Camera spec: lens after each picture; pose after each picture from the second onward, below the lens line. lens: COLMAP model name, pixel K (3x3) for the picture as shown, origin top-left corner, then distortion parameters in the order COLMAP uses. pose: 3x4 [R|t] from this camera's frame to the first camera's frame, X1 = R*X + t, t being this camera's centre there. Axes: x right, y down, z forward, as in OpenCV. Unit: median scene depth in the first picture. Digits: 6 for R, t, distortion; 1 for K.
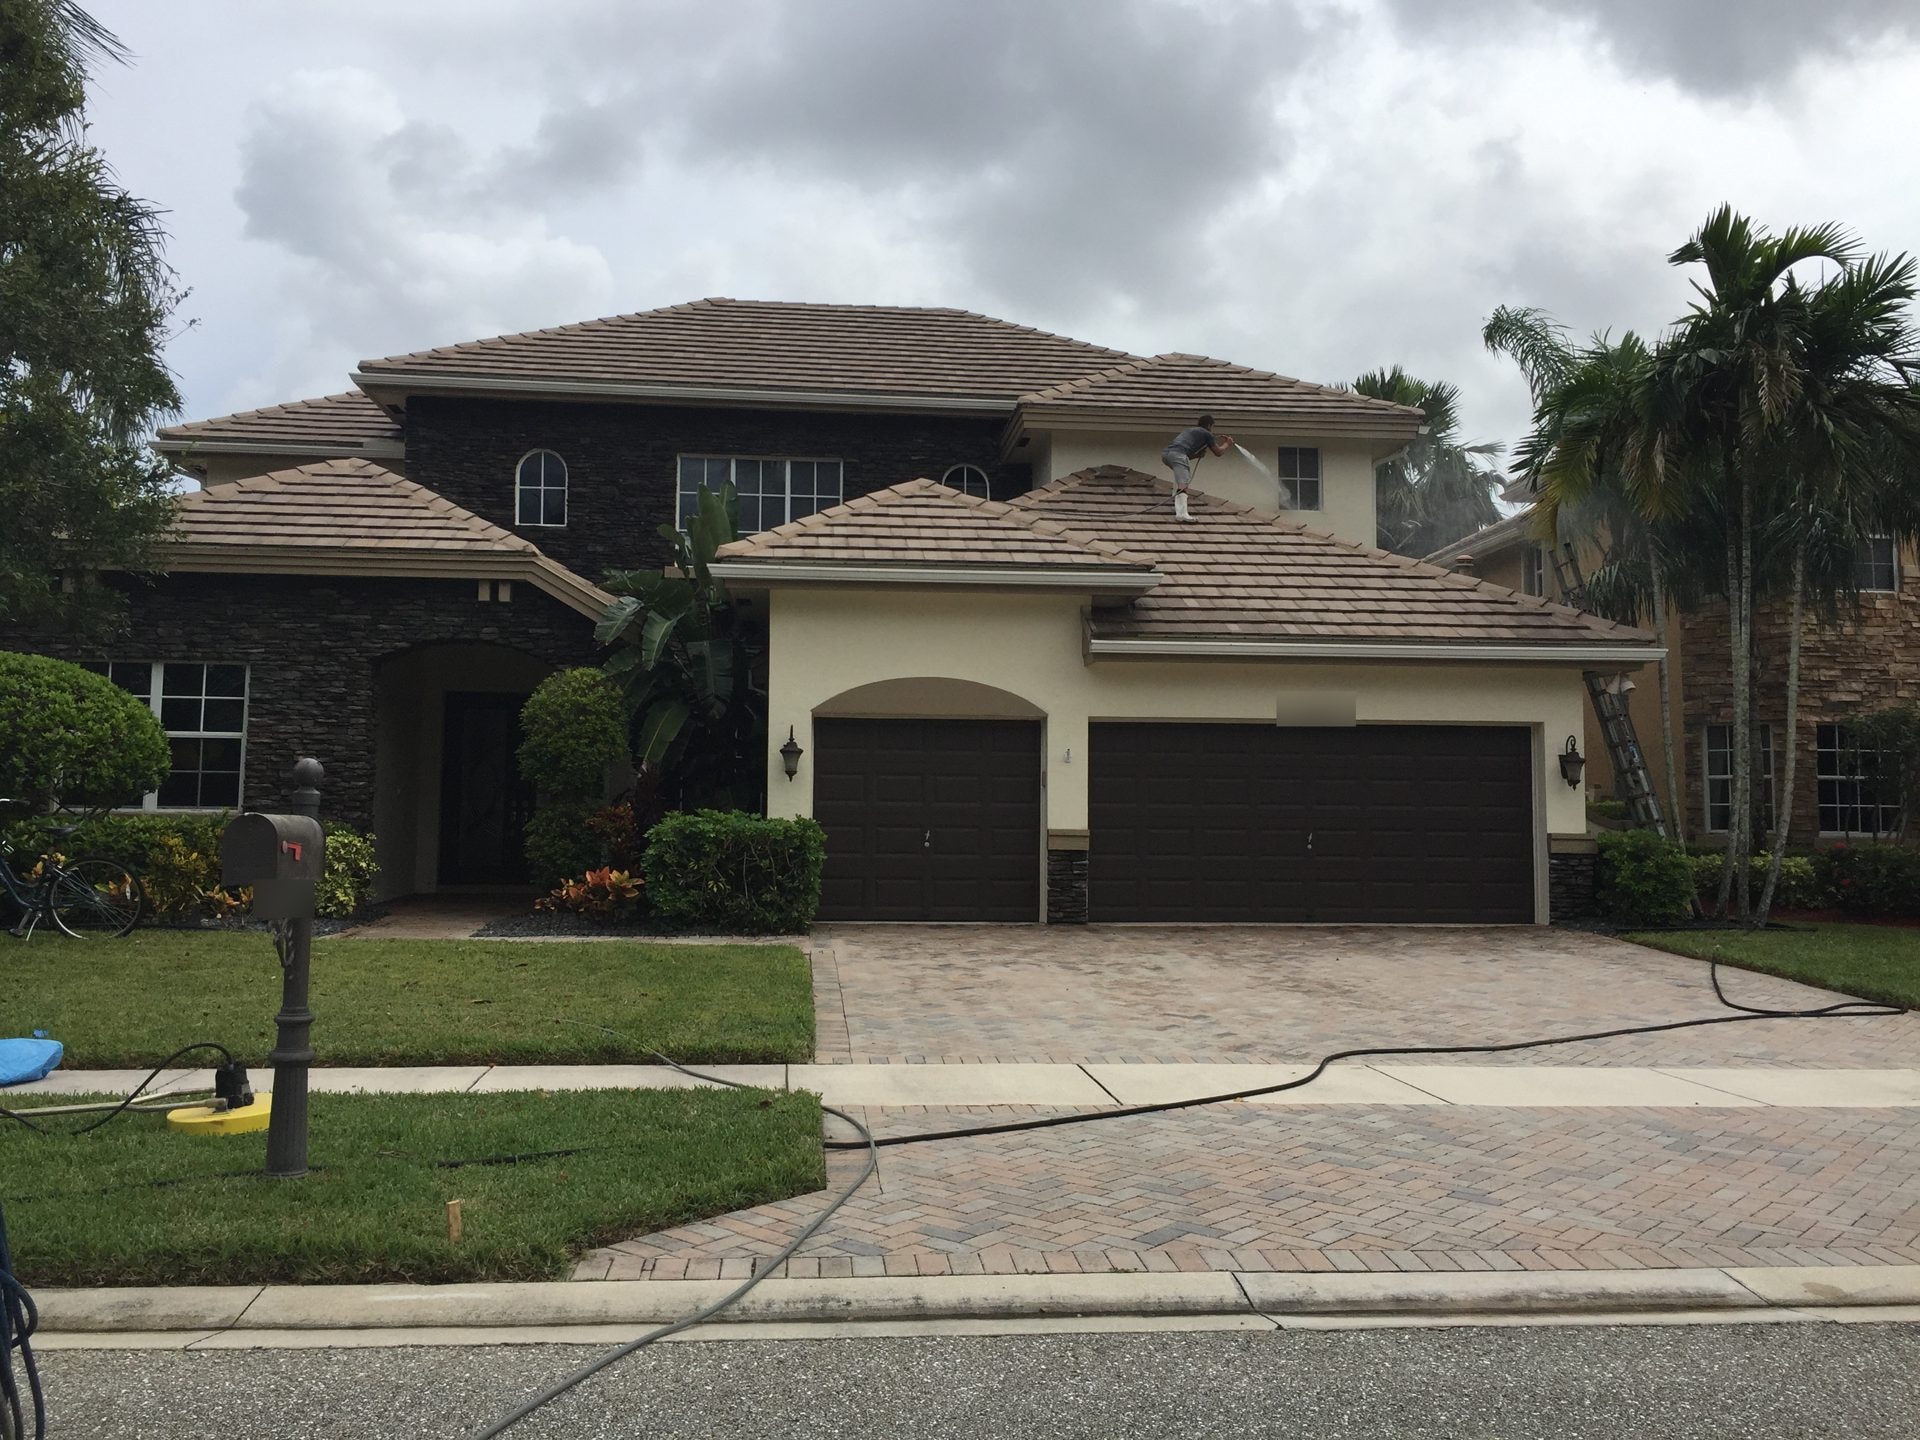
lens RADIAL K [[1629.5, 0, 961.2], [0, 1629.5, 682.3], [0, 0, 1]] dist [0.071530, -0.103135]
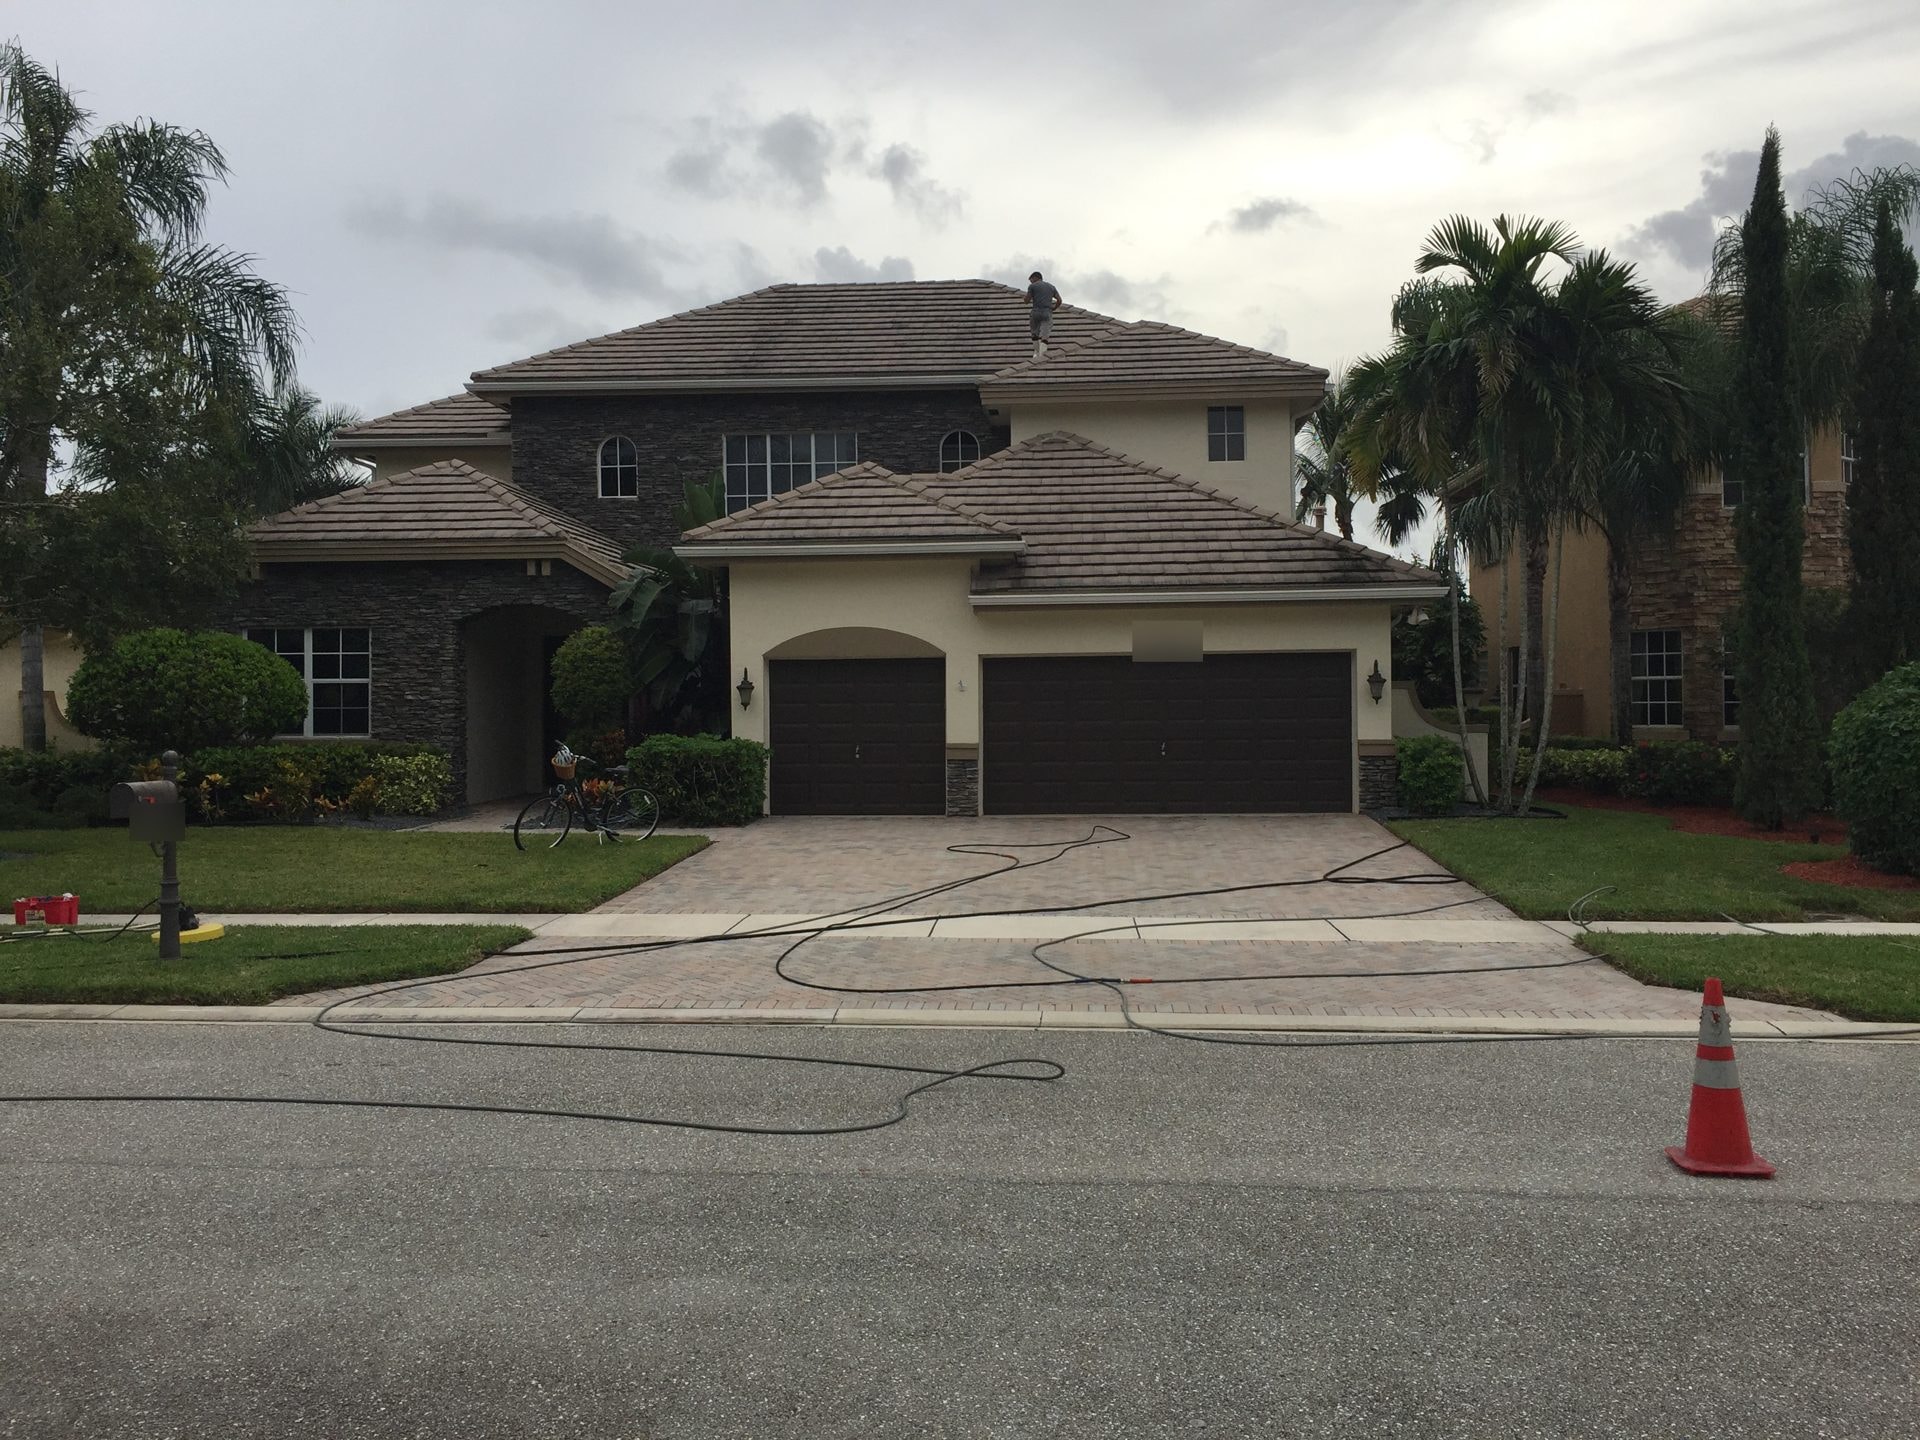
lens RADIAL K [[1606.0, 0, 960.0], [0, 1606.0, 720.0], [0, 0, 1]] dist [0.033966, -0.016111]
pose [[0.985500, -0.015899, -0.168926, 0.270500], [0.031934, 0.995188, 0.092636, -0.043617], [0.166641, -0.096687, 0.981266, -0.228132]]
